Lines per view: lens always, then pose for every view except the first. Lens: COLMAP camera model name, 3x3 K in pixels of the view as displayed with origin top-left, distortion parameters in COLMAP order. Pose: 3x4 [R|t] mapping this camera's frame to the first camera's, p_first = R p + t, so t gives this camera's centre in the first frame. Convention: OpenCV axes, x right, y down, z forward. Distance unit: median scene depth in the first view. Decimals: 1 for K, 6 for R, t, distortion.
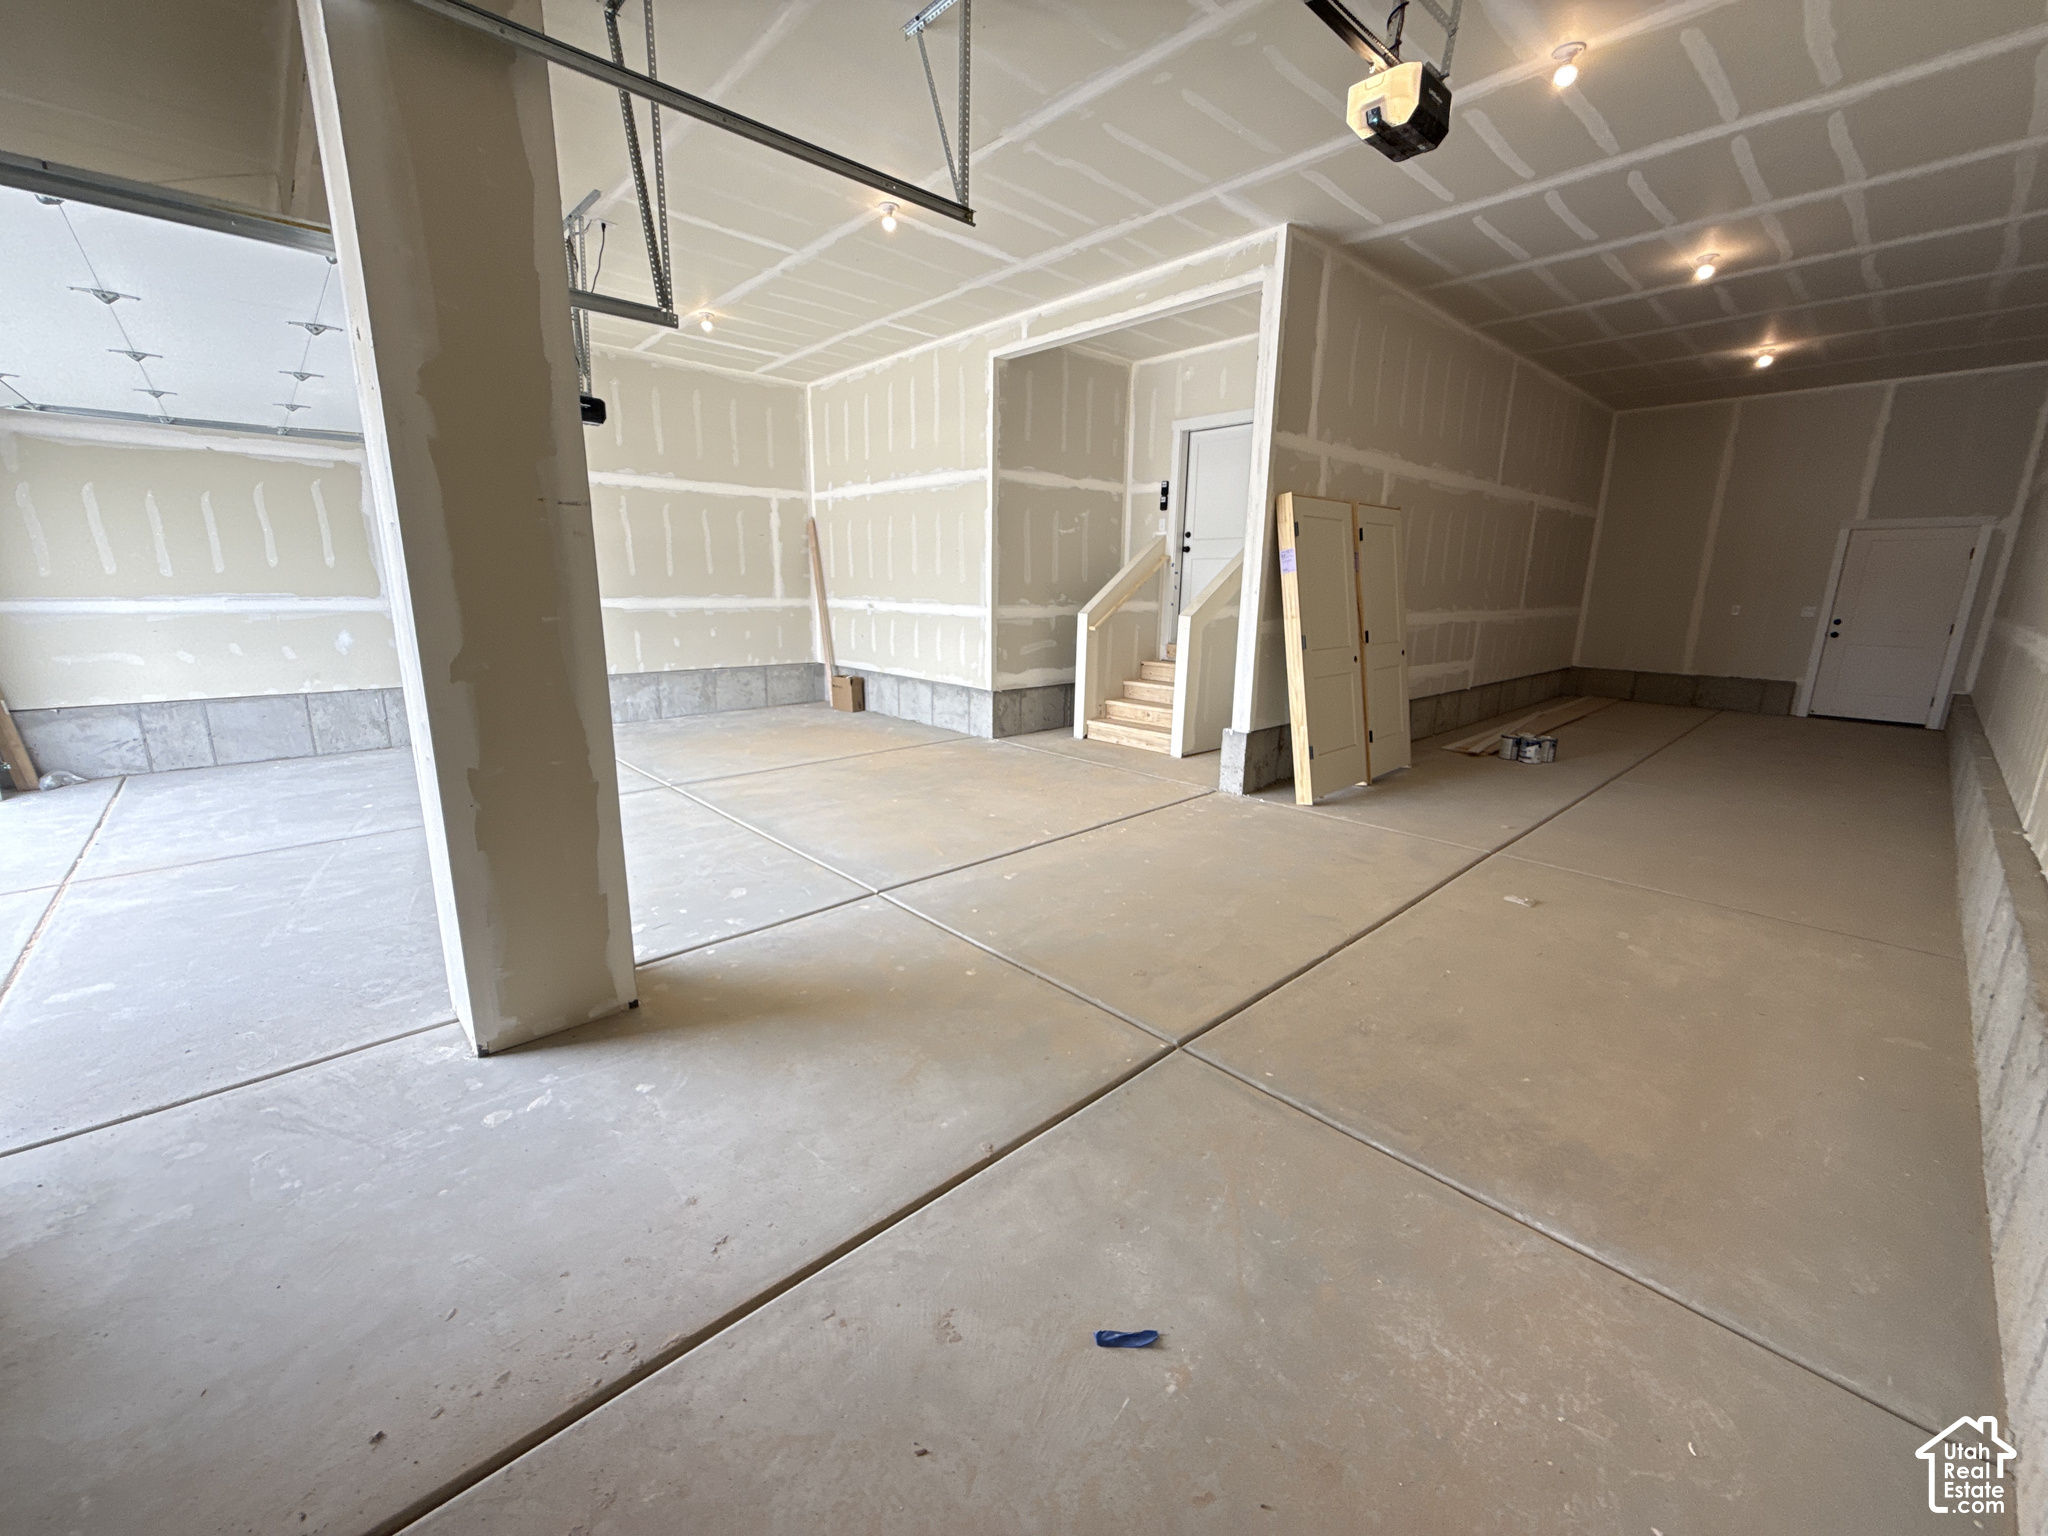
lens RADIAL K [[819.5, 0, 1018.8], [0, 819.5, 771.8], [0, 0, 1]] dist [0.001731, 0.000036]
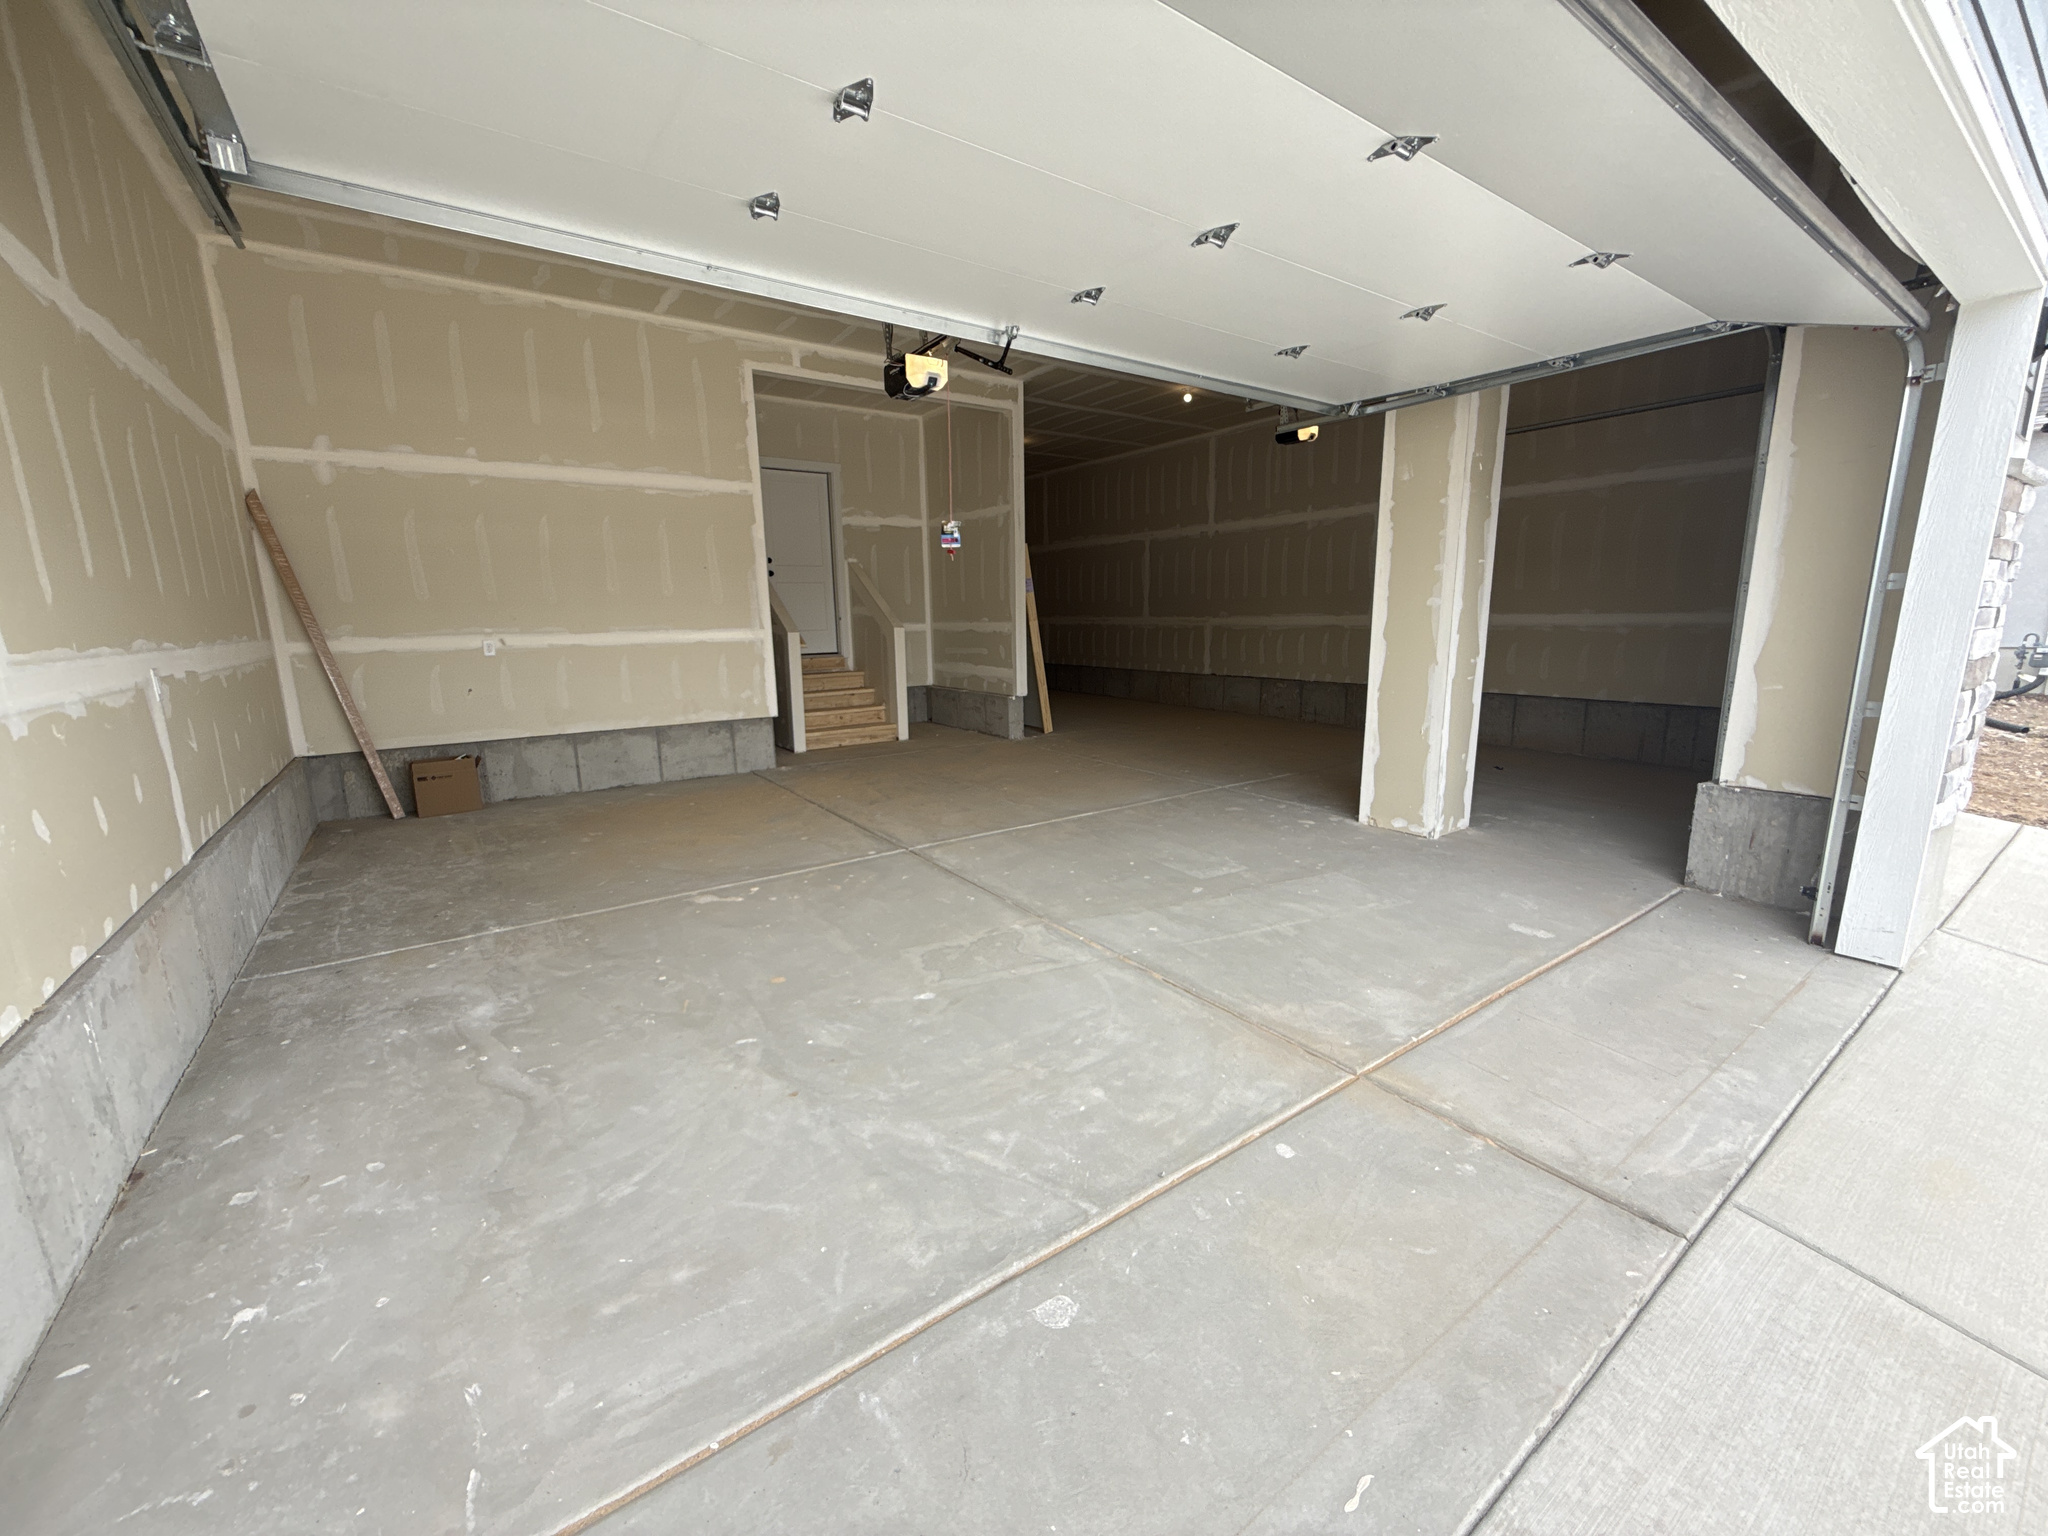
lens RADIAL K [[819.5, 0, 1022.0], [0, 819.5, 768.6], [0, 0, 1]] dist [0.001731, 0.000036]
pose [[0.124206, -0.202819, 0.971307, -0.873561], [0.239550, 0.956062, 0.169003, -0.125103], [-0.962906, 0.211686, 0.167334, 0.545207]]
